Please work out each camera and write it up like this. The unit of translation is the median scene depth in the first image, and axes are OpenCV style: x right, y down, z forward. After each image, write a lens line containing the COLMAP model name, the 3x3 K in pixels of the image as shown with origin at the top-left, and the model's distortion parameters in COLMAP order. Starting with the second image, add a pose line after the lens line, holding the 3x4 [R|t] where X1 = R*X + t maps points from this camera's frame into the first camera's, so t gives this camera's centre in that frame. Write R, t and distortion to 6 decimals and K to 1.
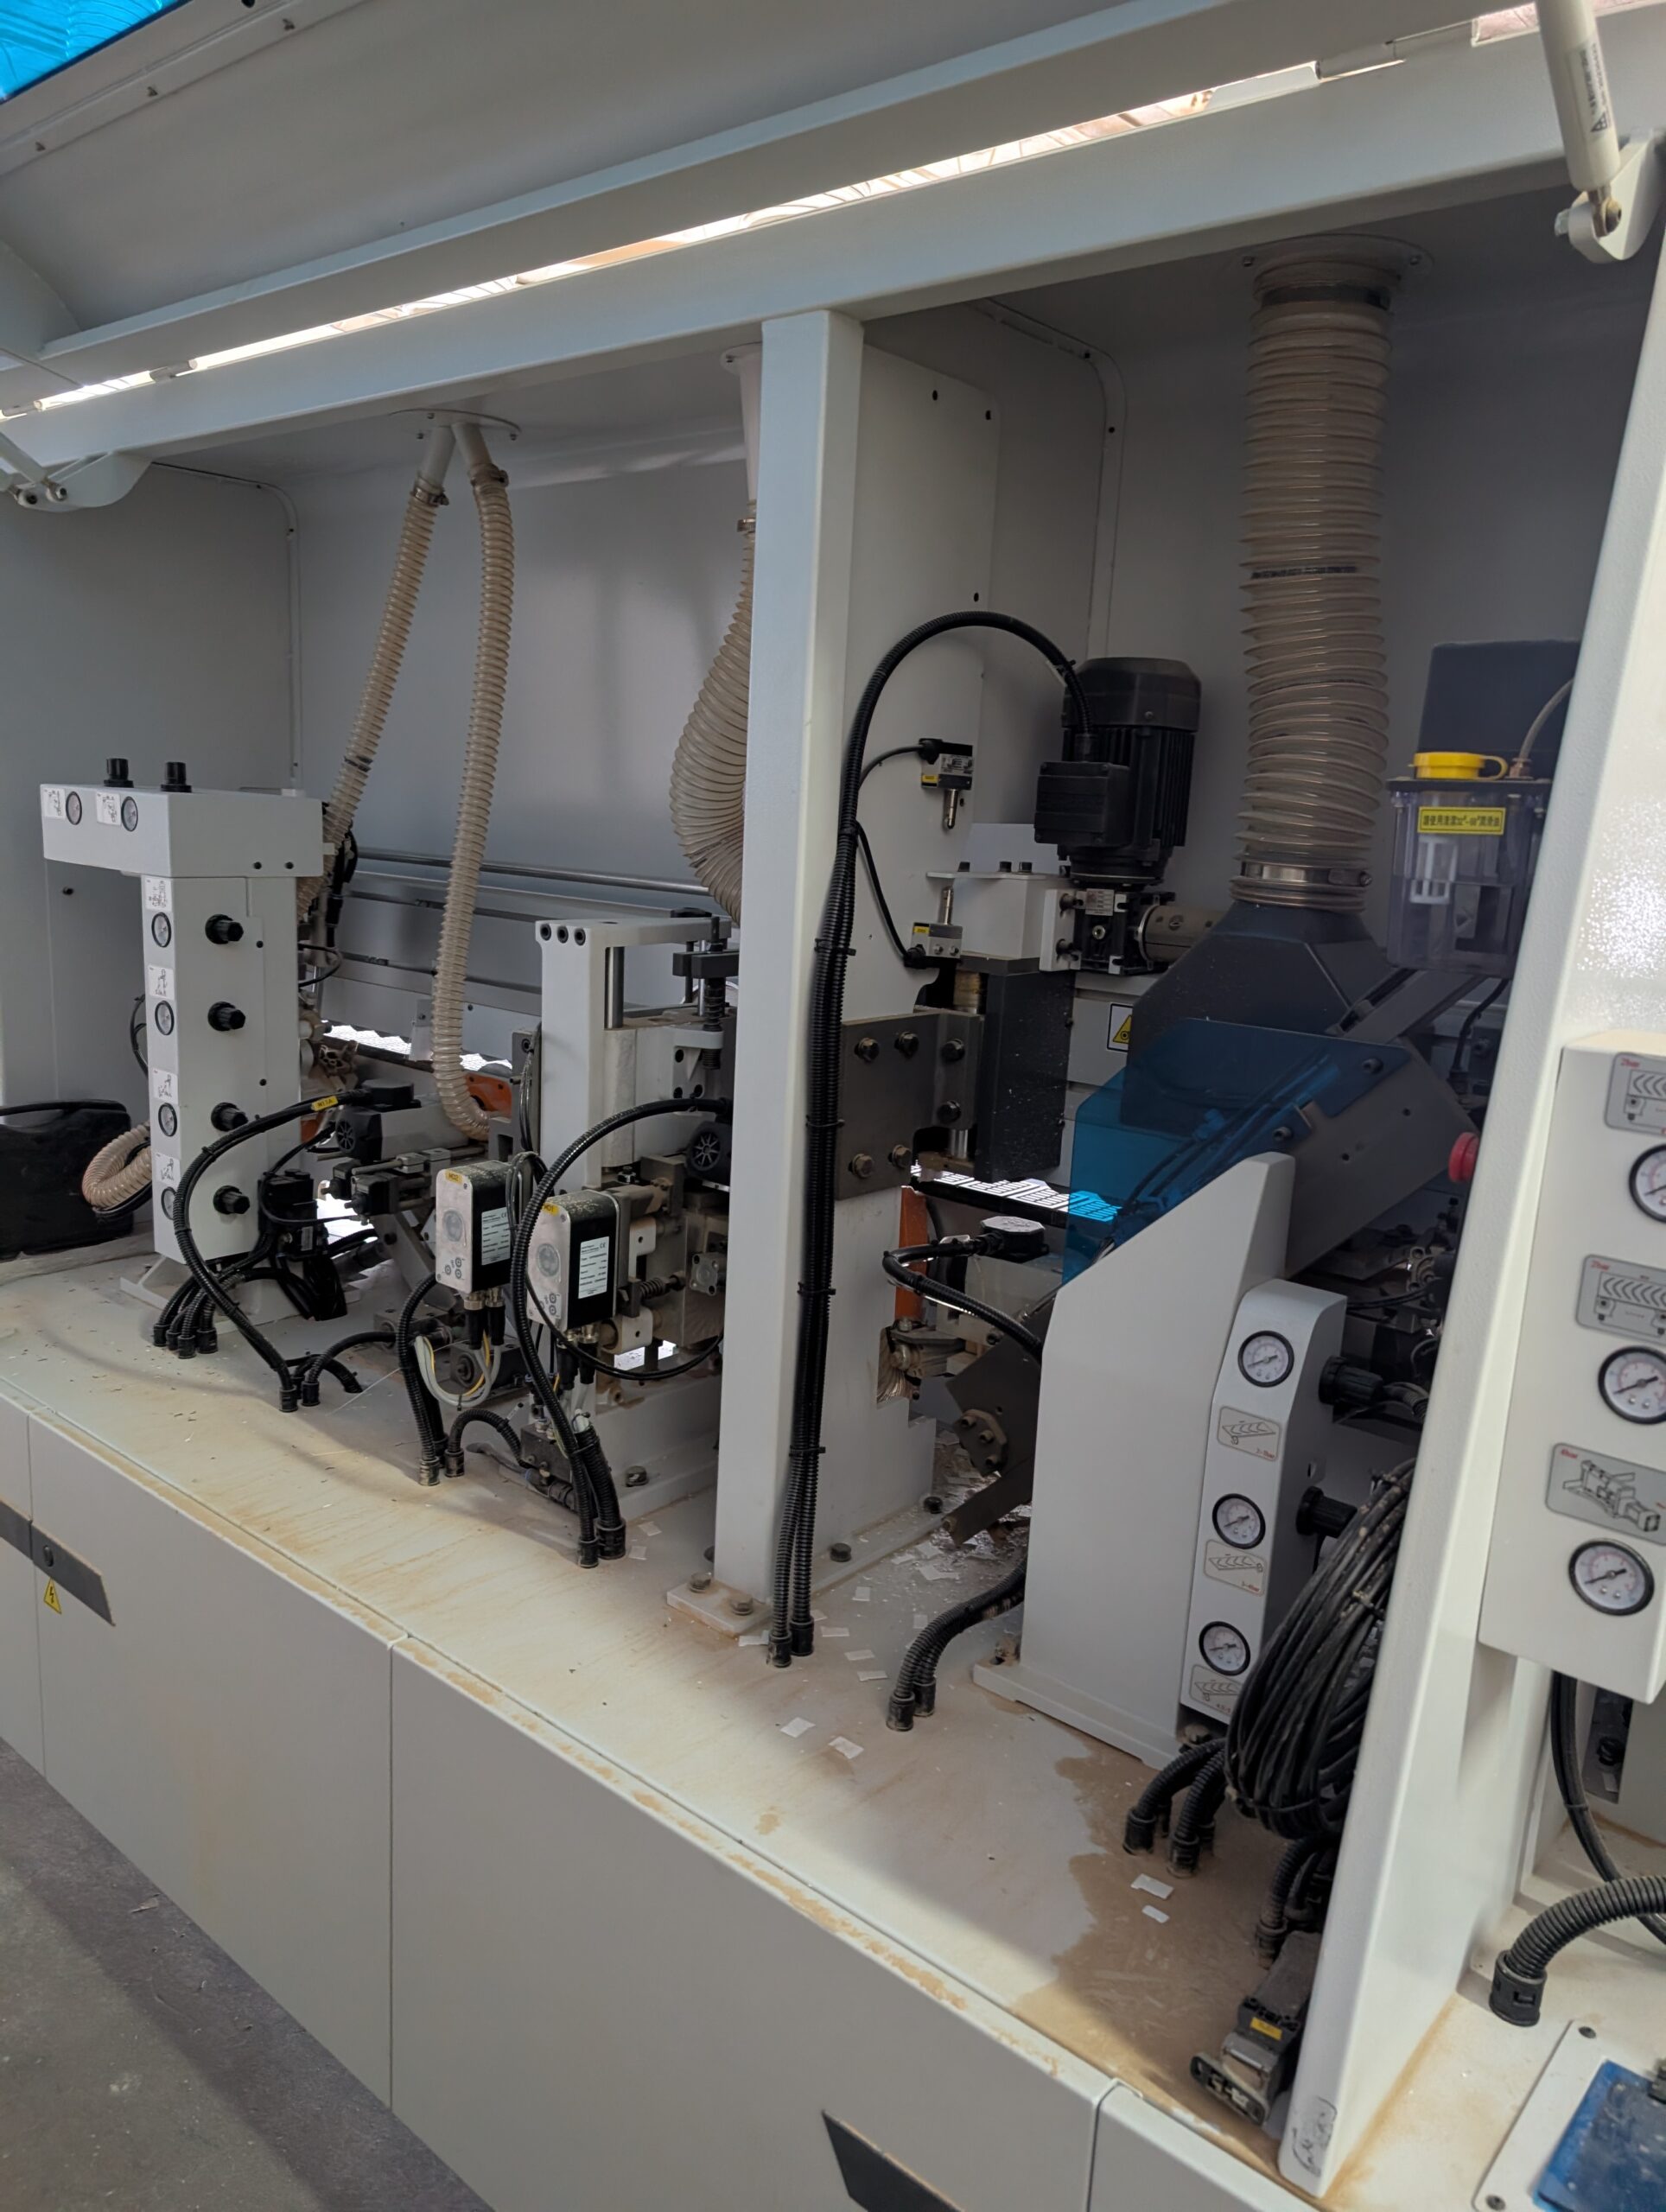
lens RADIAL K [[1574.6, 0, 826.1], [0, 1574.6, 1111.8], [0, 0, 1]] dist [0.017673, -0.026052]
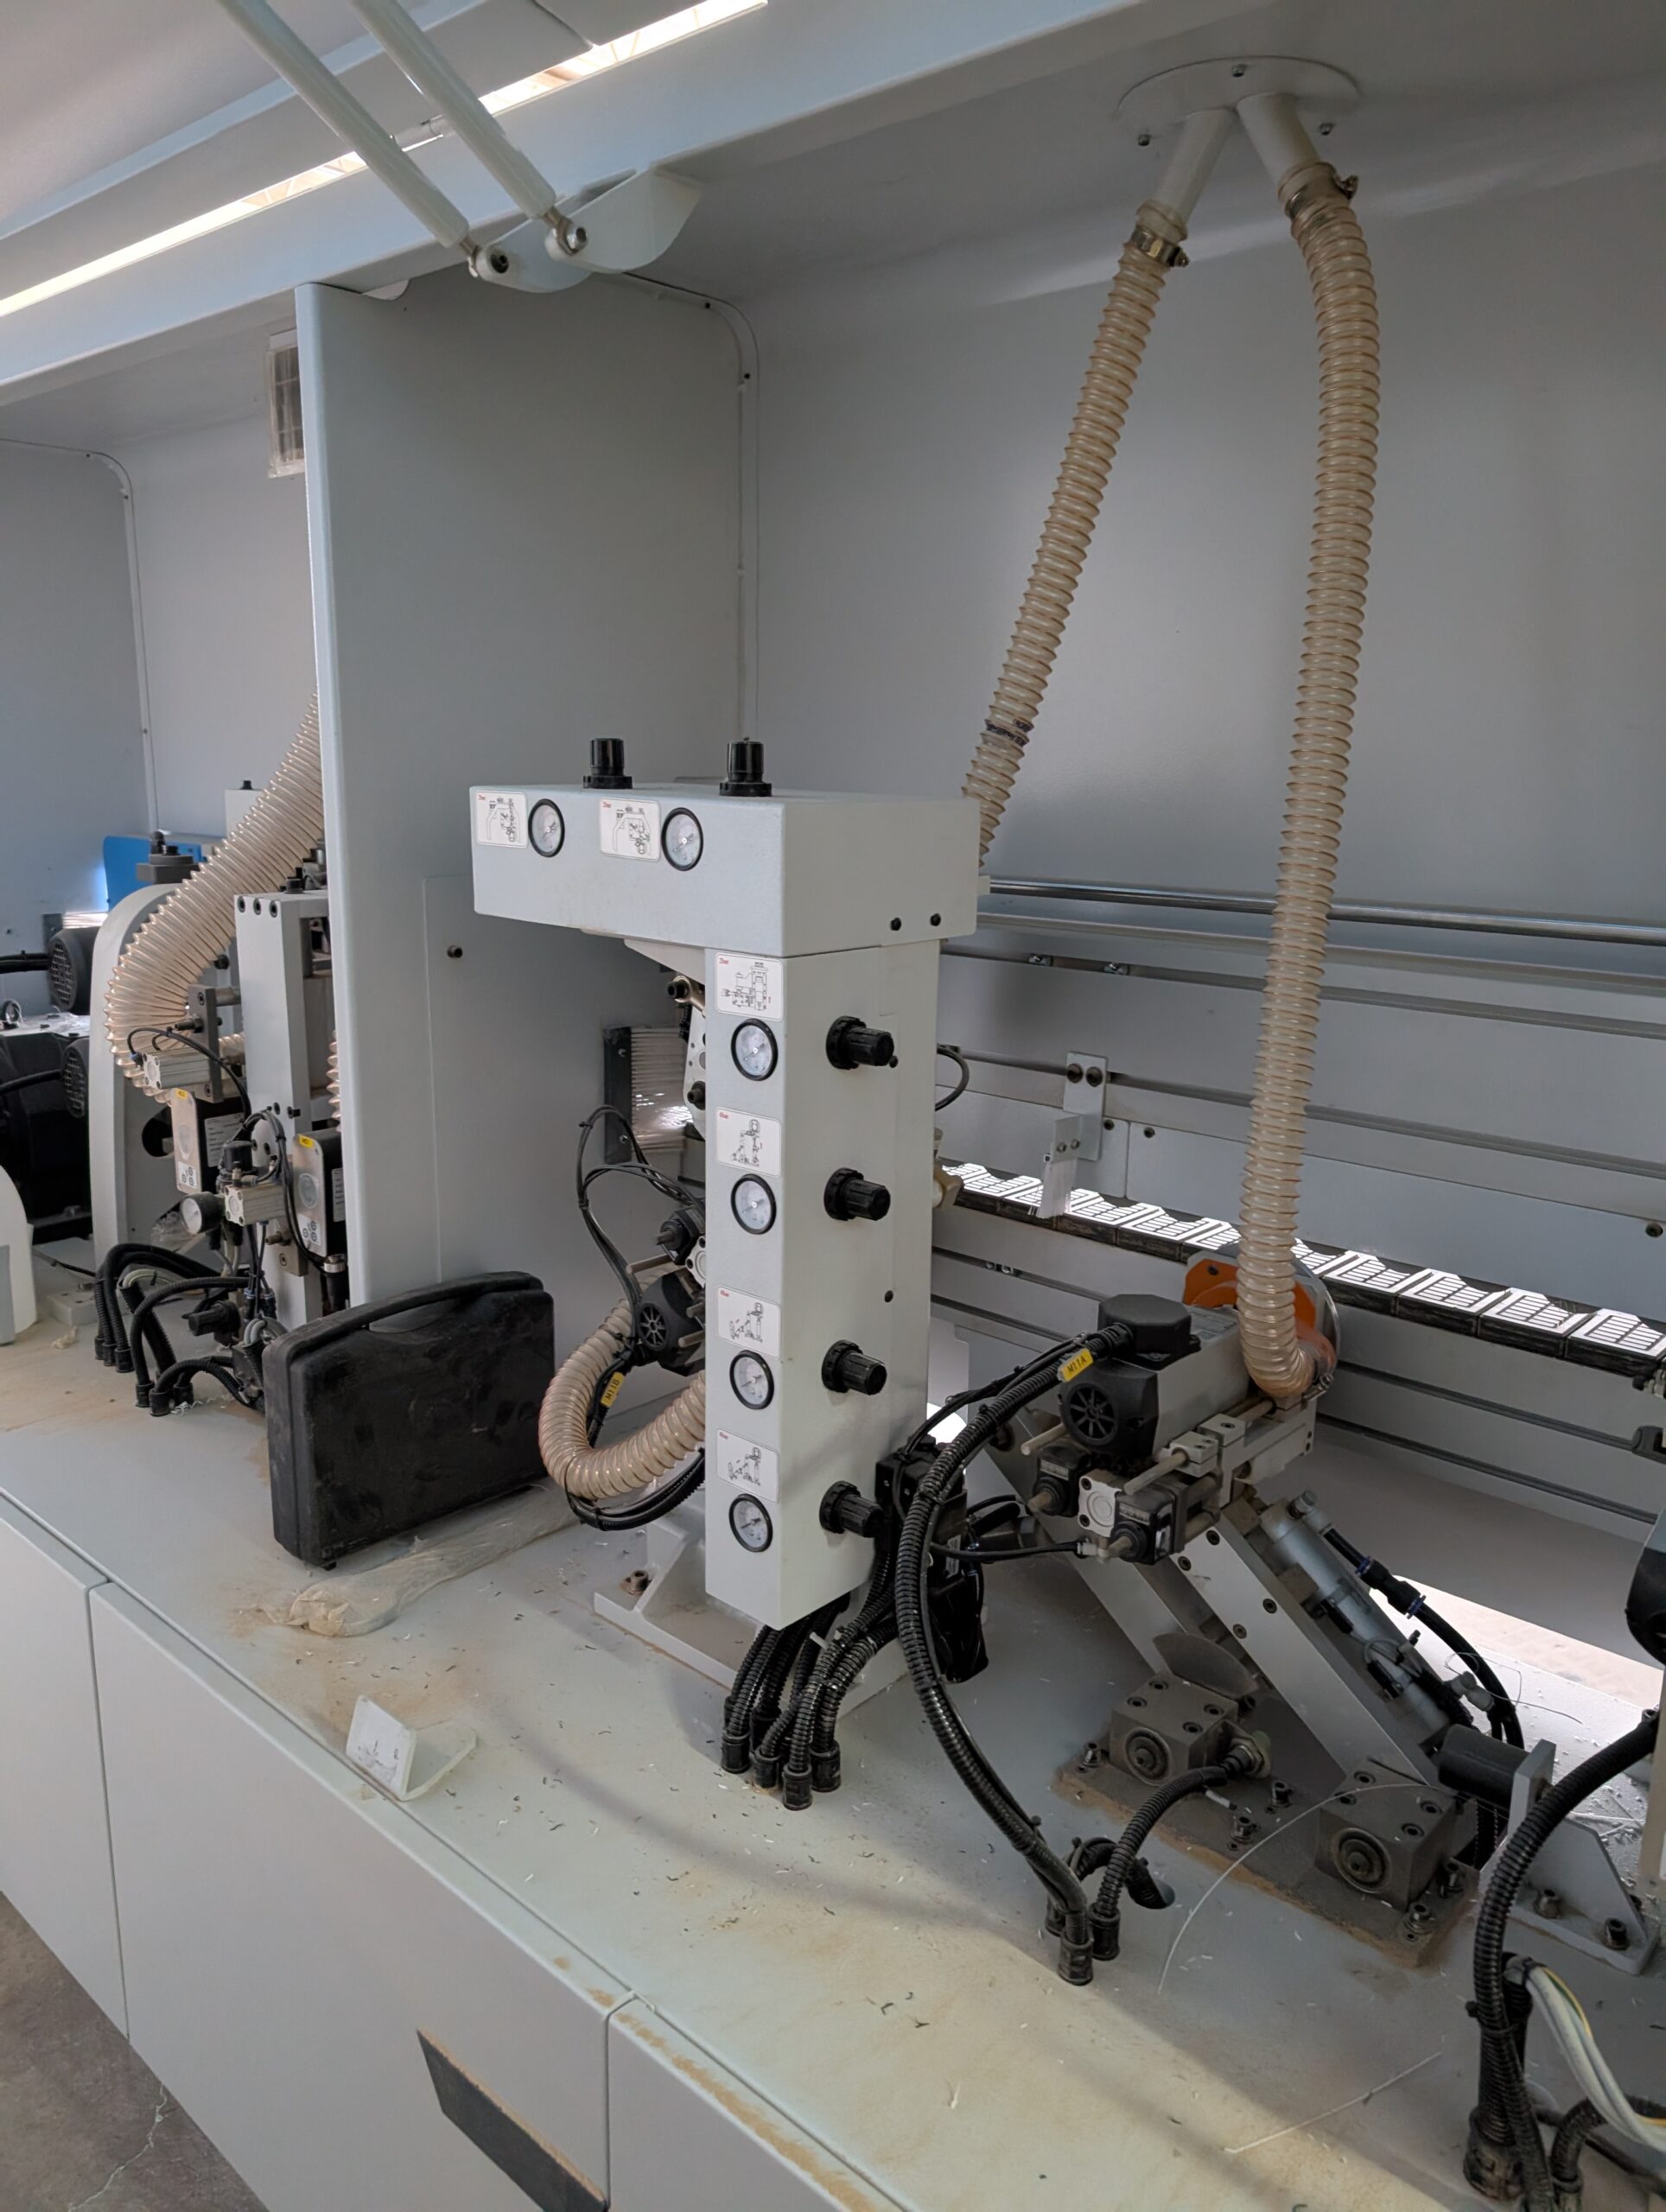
lens RADIAL K [[1626.9, 0, 833.0], [0, 1626.9, 1106.0], [0, 0, 1]] dist [0.083950, -0.132505]
pose [[0.998556, -0.024490, -0.047824, -0.358315], [0.025383, 0.999513, 0.018162, -0.102668], [0.047356, -0.019350, 0.998691, 0.421804]]
